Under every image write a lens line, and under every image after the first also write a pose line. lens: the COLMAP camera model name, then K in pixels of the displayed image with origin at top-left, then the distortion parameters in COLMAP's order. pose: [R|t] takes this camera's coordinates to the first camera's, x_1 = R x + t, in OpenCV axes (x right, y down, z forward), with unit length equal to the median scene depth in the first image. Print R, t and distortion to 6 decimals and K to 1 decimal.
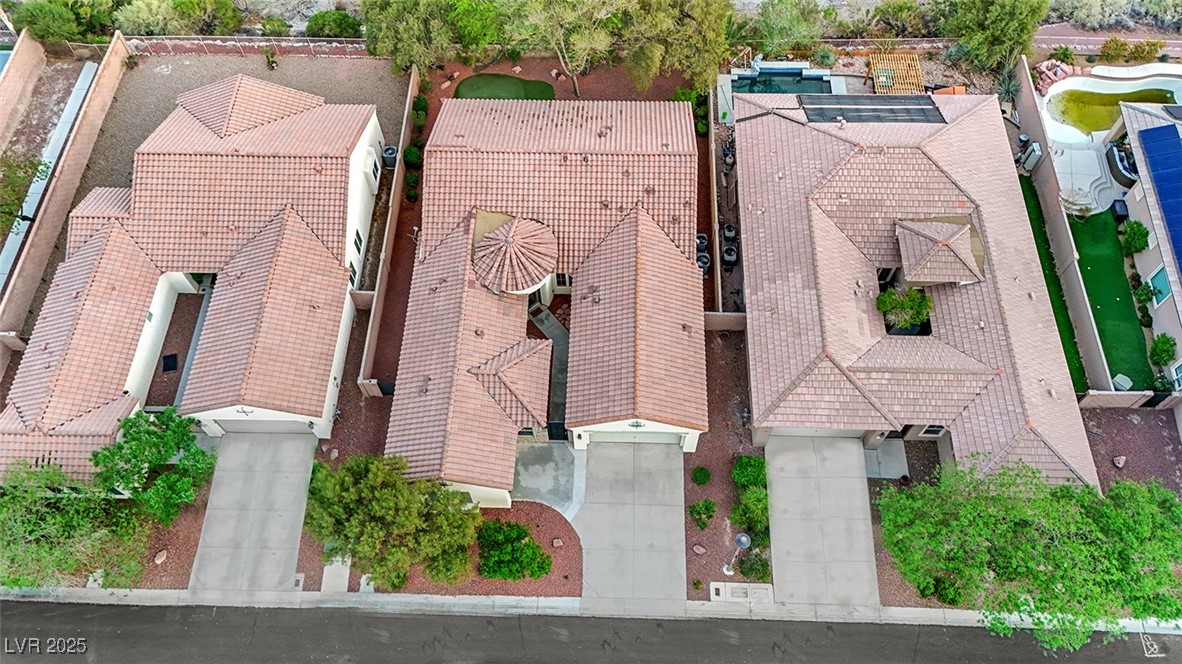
lens RADIAL K [[873.9, 0, 591.0], [0, 873.9, 332.0], [0, 0, 1]] dist [0.076379, -0.078711]
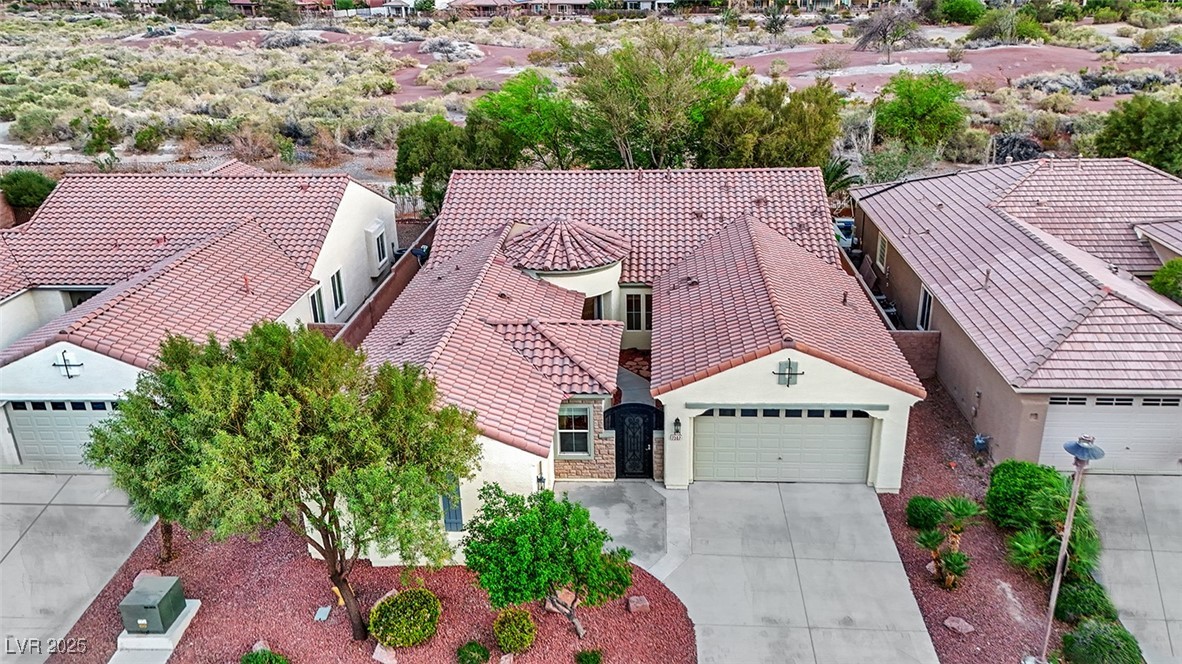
lens RADIAL K [[901.4, 0, 607.4], [0, 901.4, 333.4], [0, 0, 1]] dist [0.076998, -0.076348]
pose [[0.999755, 0.004252, -0.021723, -0.040948], [-0.016753, 0.786758, -0.617034, 0.383909], [0.014467, 0.617246, 0.786637, 0.498038]]
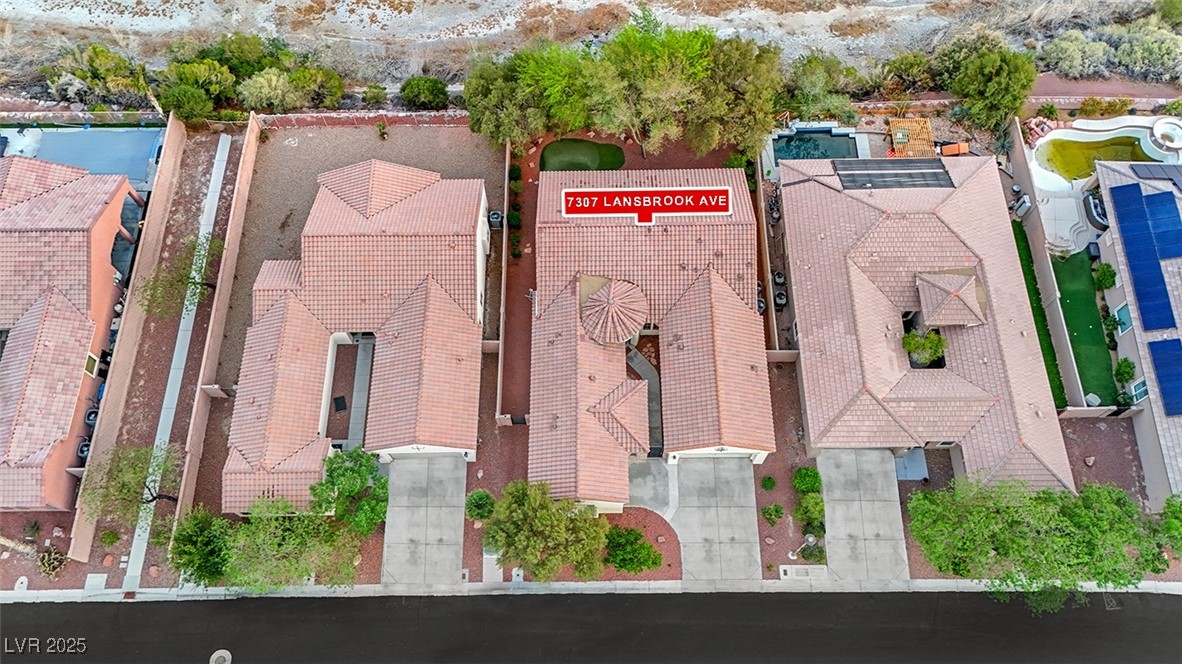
lens RADIAL K [[873.9, 0, 591.0], [0, 873.9, 332.0], [0, 0, 1]] dist [0.076379, -0.078711]
pose [[0.999317, -0.032599, 0.017426, -0.141878], [0.031089, 0.996241, 0.080857, -0.160280], [-0.019997, -0.080260, 0.996573, -0.249064]]
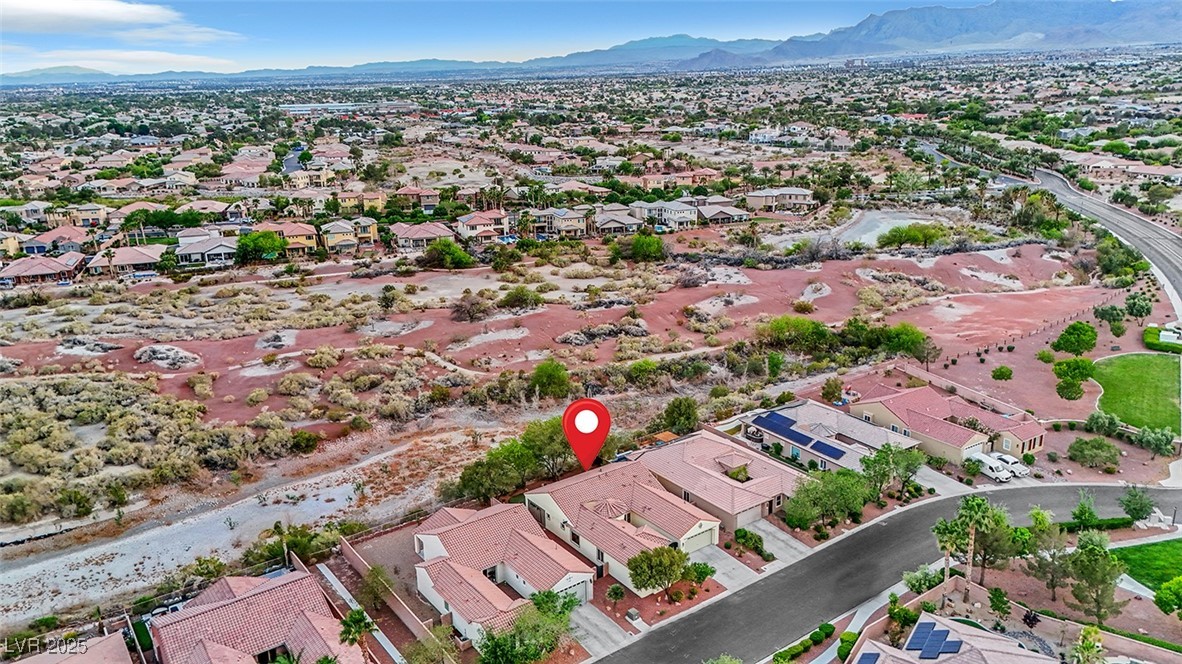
lens RADIAL K [[873.9, 0, 591.0], [0, 873.9, 332.0], [0, 0, 1]] dist [0.076379, -0.078711]
pose [[0.786734, -0.178760, 0.590842, -1.411775], [0.540504, 0.661818, -0.519473, 0.783145], [-0.298168, 0.728040, 0.617295, -0.763054]]
